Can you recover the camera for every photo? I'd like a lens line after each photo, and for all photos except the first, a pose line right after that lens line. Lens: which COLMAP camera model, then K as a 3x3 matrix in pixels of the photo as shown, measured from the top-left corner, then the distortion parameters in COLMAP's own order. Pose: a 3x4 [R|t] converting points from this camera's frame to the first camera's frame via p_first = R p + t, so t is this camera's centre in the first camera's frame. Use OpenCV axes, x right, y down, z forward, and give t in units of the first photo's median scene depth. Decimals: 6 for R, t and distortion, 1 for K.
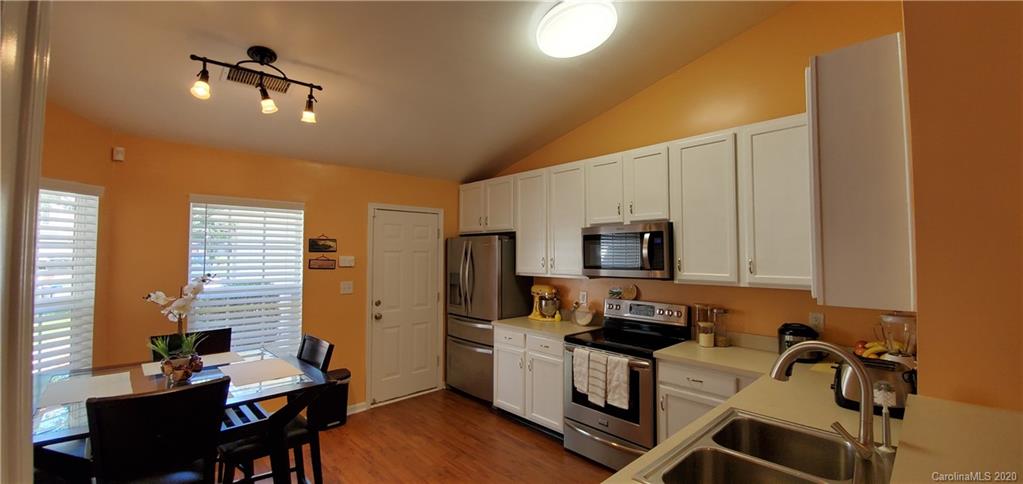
lens RADIAL K [[406.9, 0, 500.8], [0, 406.9, 237.4], [0, 0, 1]] dist [0.011462, -0.016091]
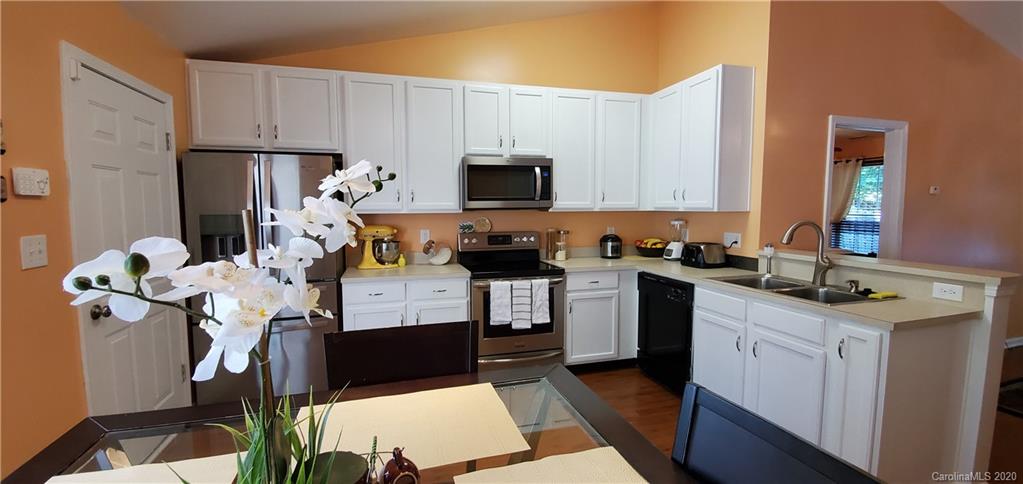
lens RADIAL K [[406.9, 0, 500.8], [0, 406.9, 237.4], [0, 0, 1]] dist [0.011462, -0.016091]
pose [[0.448928, -0.069047, 0.890896, -0.646992], [-0.032221, 0.995111, 0.093360, 0.075894], [-0.892987, -0.070617, 0.444508, 0.555611]]
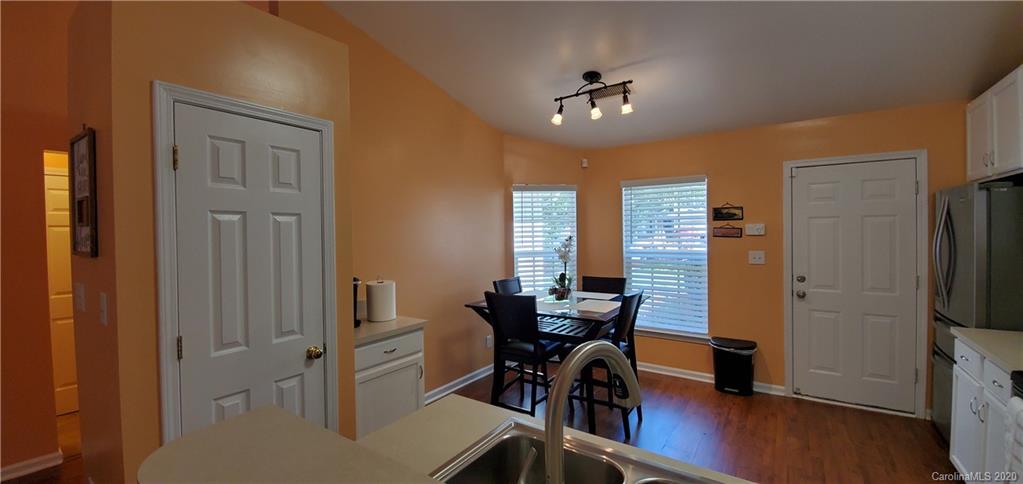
lens RADIAL K [[406.9, 0, 500.8], [0, 406.9, 237.4], [0, 0, 1]] dist [0.011462, -0.016091]
pose [[0.210866, 0.008947, -0.977474, 0.517885], [0.051962, 0.998442, 0.020349, 0.034449], [0.976133, -0.055083, 0.210073, 0.290290]]
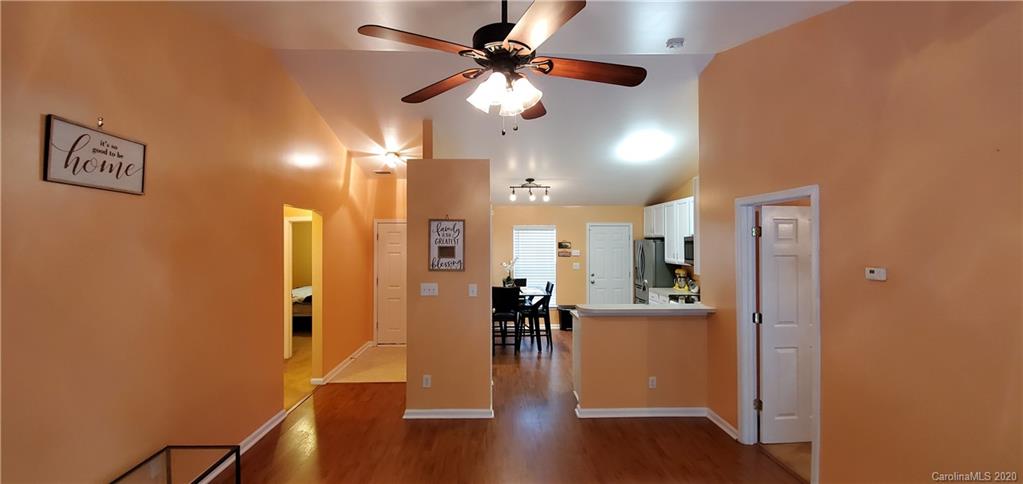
lens RADIAL K [[406.9, 0, 500.8], [0, 406.9, 237.4], [0, 0, 1]] dist [0.011462, -0.016091]
pose [[0.755800, -0.008868, -0.654743, 0.828079], [0.026302, 0.999512, 0.016823, -0.078180], [0.654275, -0.029936, 0.755664, -0.956855]]
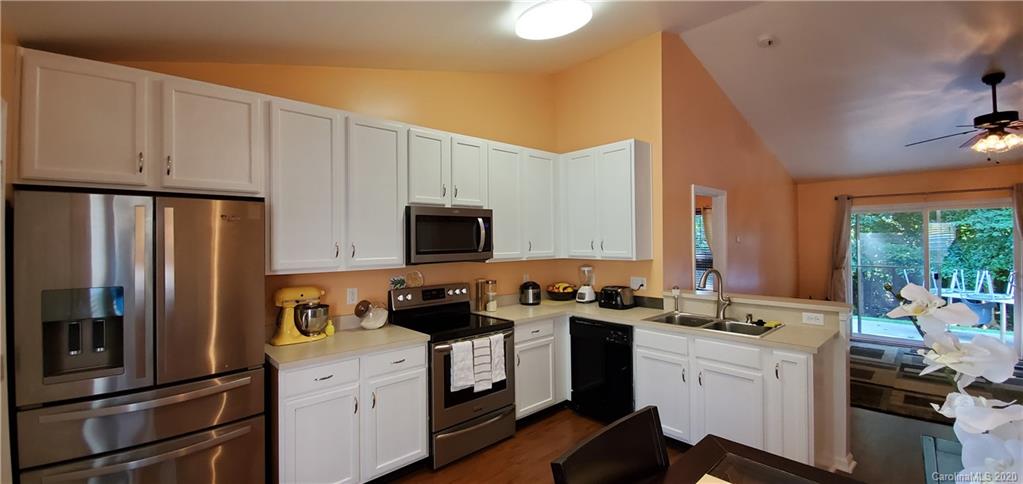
lens RADIAL K [[406.9, 0, 500.8], [0, 406.9, 237.4], [0, 0, 1]] dist [0.011462, -0.016091]
pose [[0.007622, 0.008799, 0.999932, -0.686560], [-0.030922, 0.999485, -0.008559, 0.046423], [-0.999493, -0.030855, 0.007890, 0.888090]]
